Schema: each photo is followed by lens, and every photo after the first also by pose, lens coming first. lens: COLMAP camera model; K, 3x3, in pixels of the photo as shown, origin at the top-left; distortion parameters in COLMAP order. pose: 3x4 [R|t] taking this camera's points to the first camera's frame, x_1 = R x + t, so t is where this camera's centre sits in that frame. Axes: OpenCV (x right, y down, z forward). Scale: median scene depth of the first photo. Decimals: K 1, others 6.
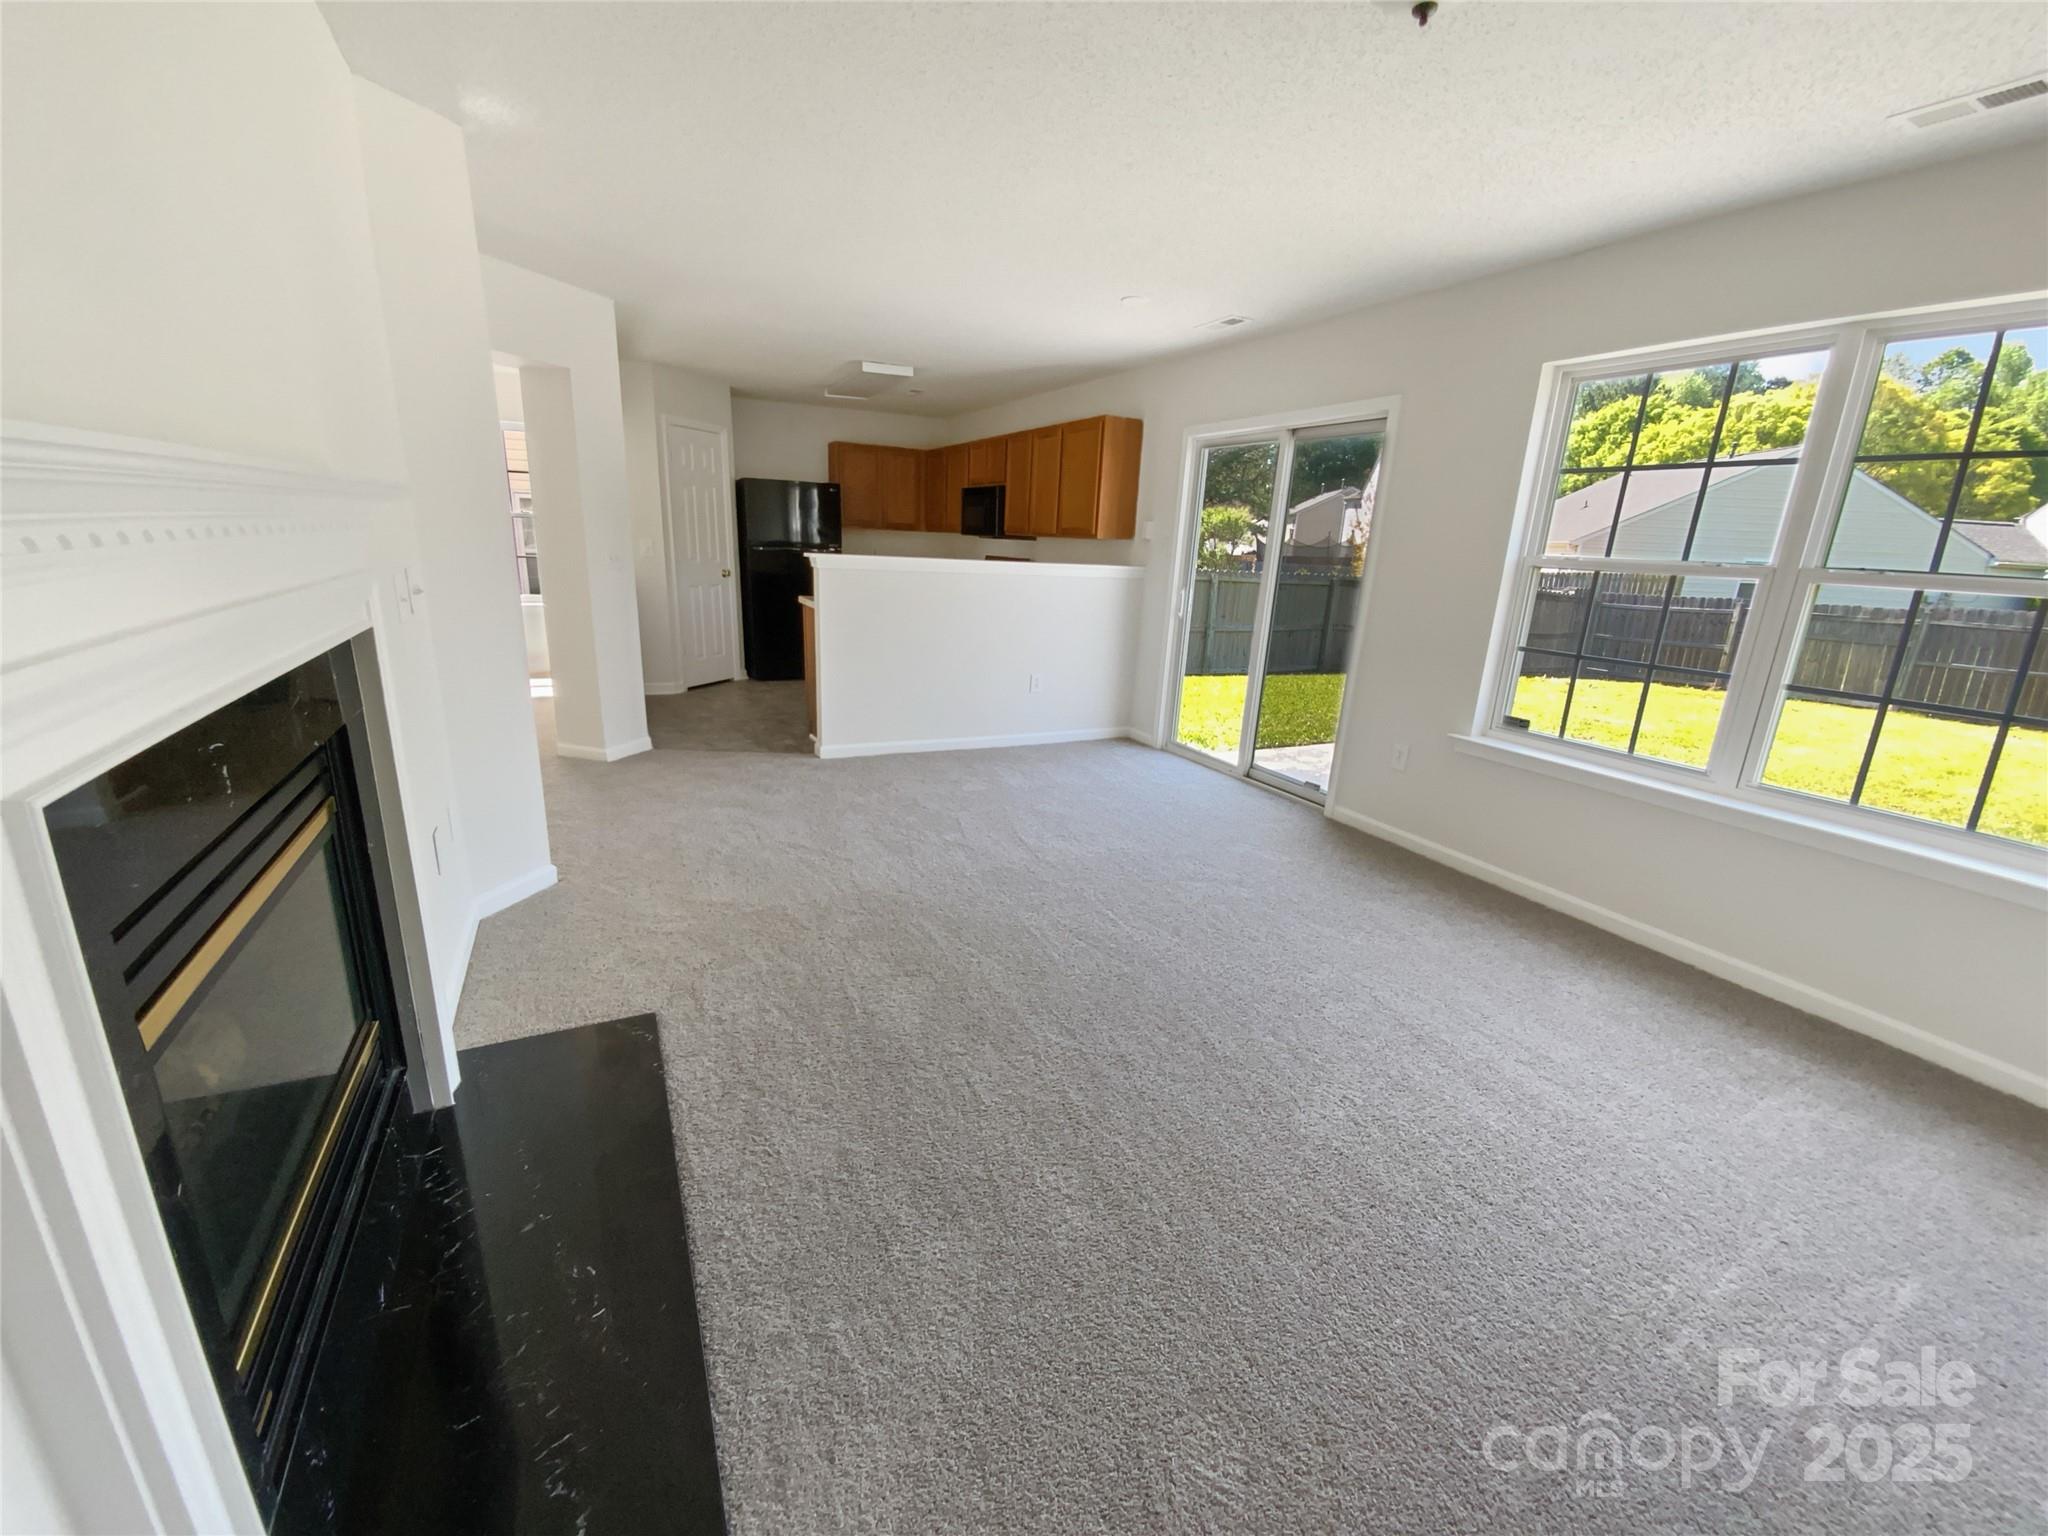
lens RADIAL K [[842.8, 0, 1024.0], [0, 842.8, 768.0], [0, 0, 1]] dist [-0.040629, -0.000228]
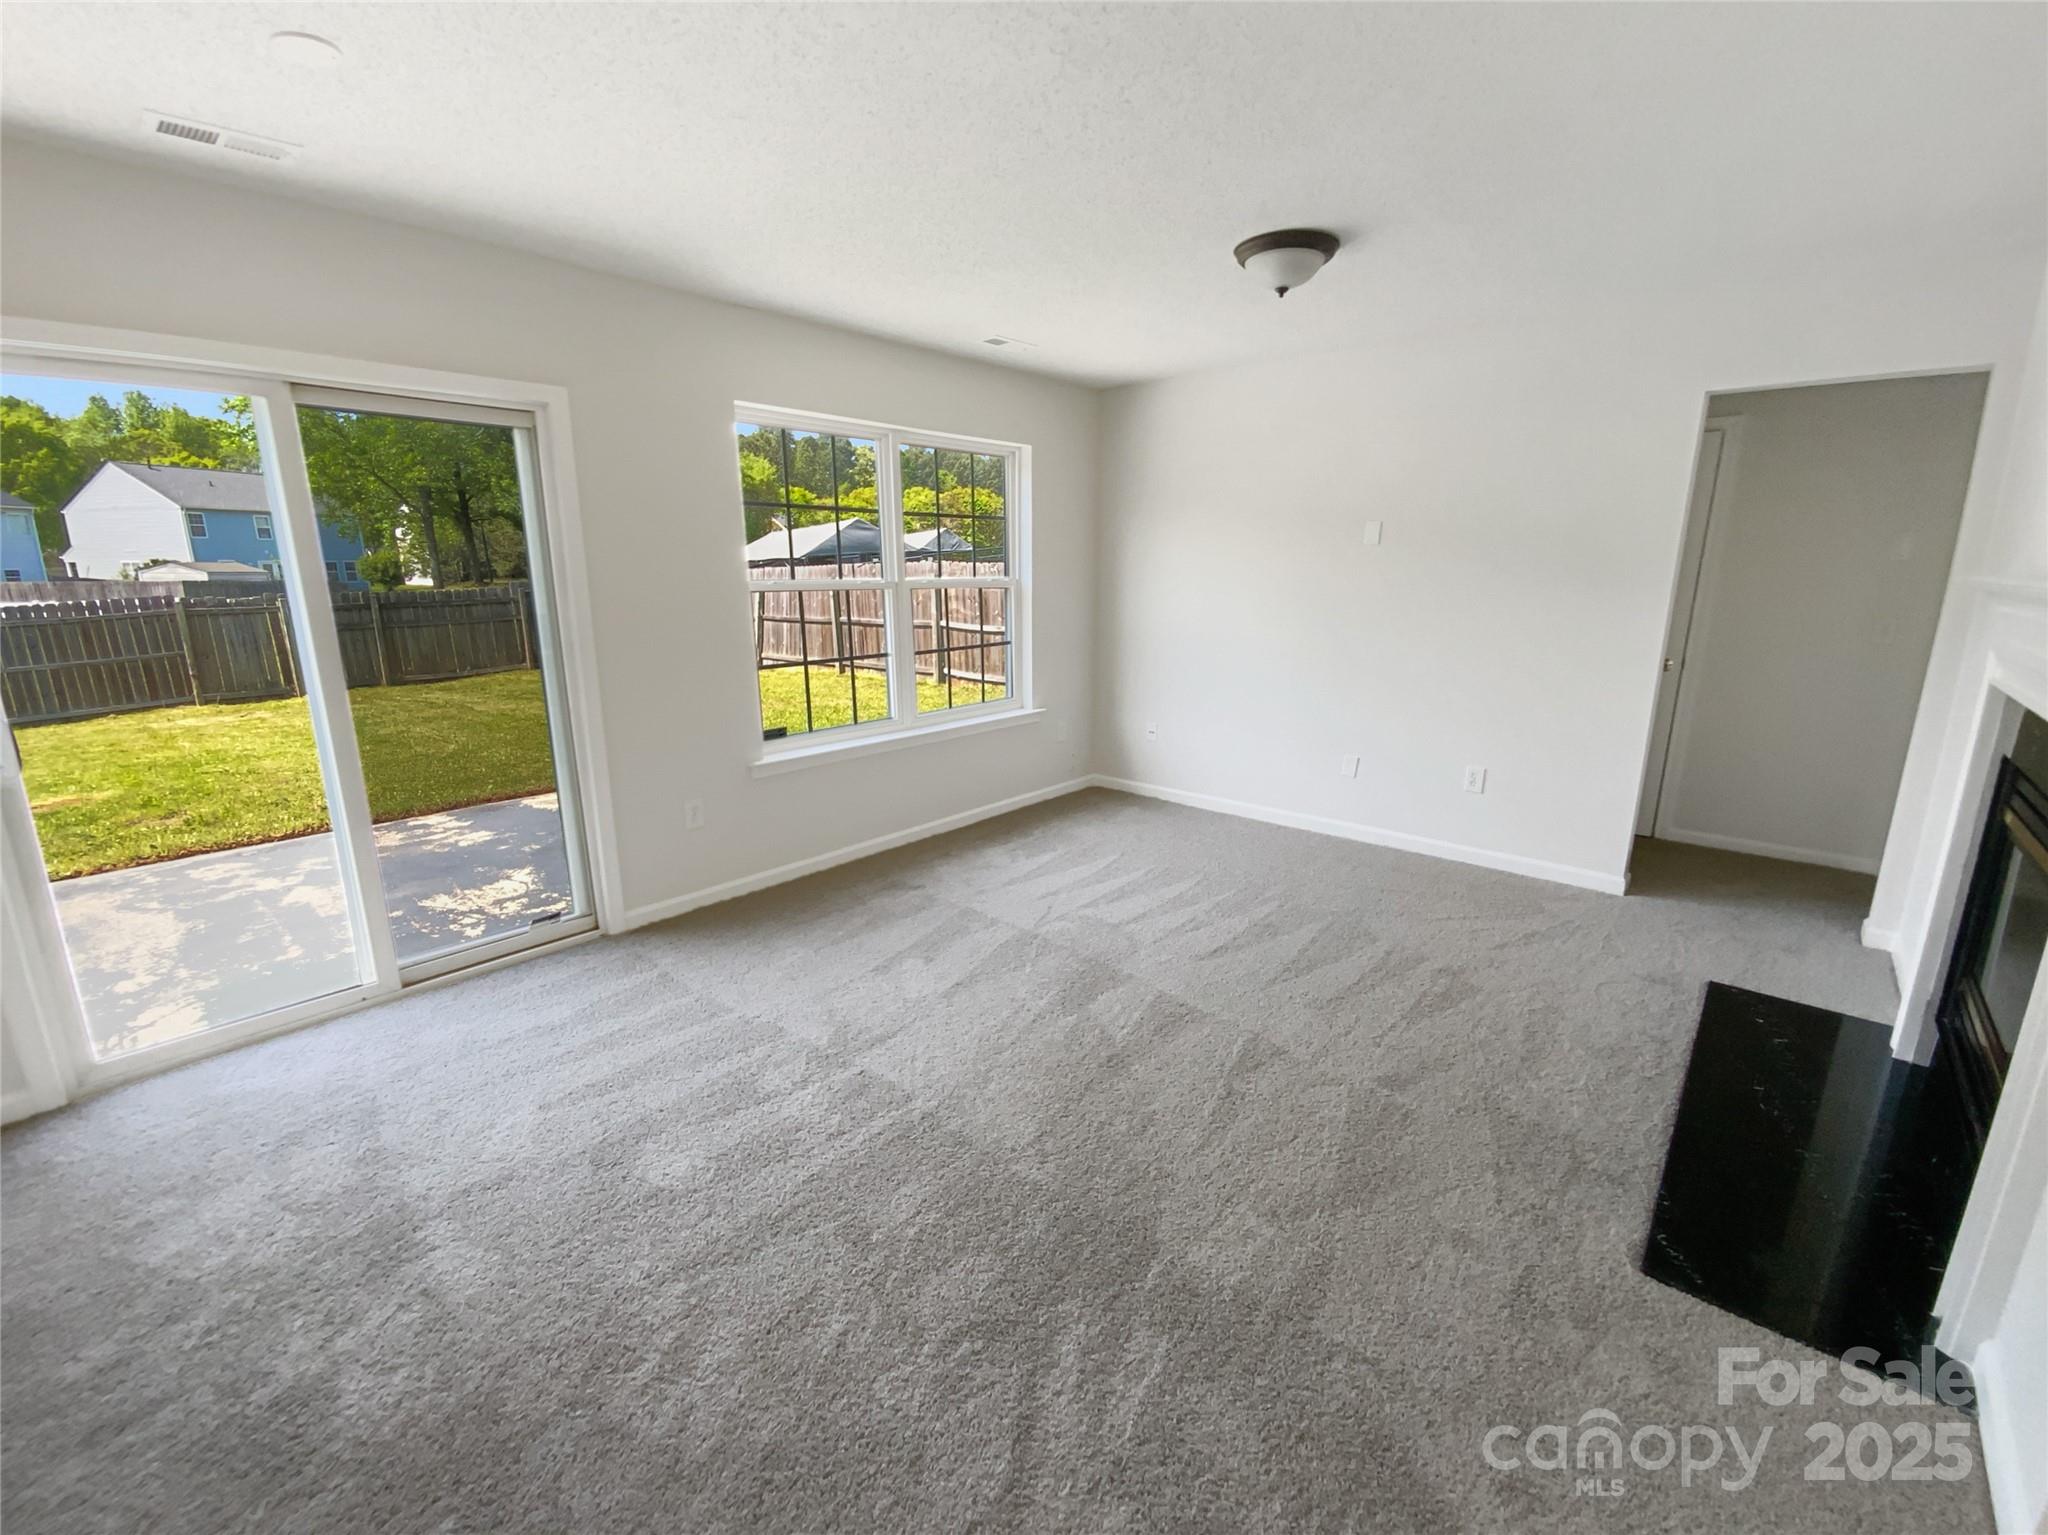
lens RADIAL K [[842.8, 0, 1024.0], [0, 842.8, 767.5], [0, 0, 1]] dist [-0.040629, -0.000228]
pose [[-0.397654, -0.222906, 0.890047, -0.494550], [0.244423, 0.909254, 0.336919, -0.285979], [-0.884380, 0.351526, -0.307085, 1.013013]]
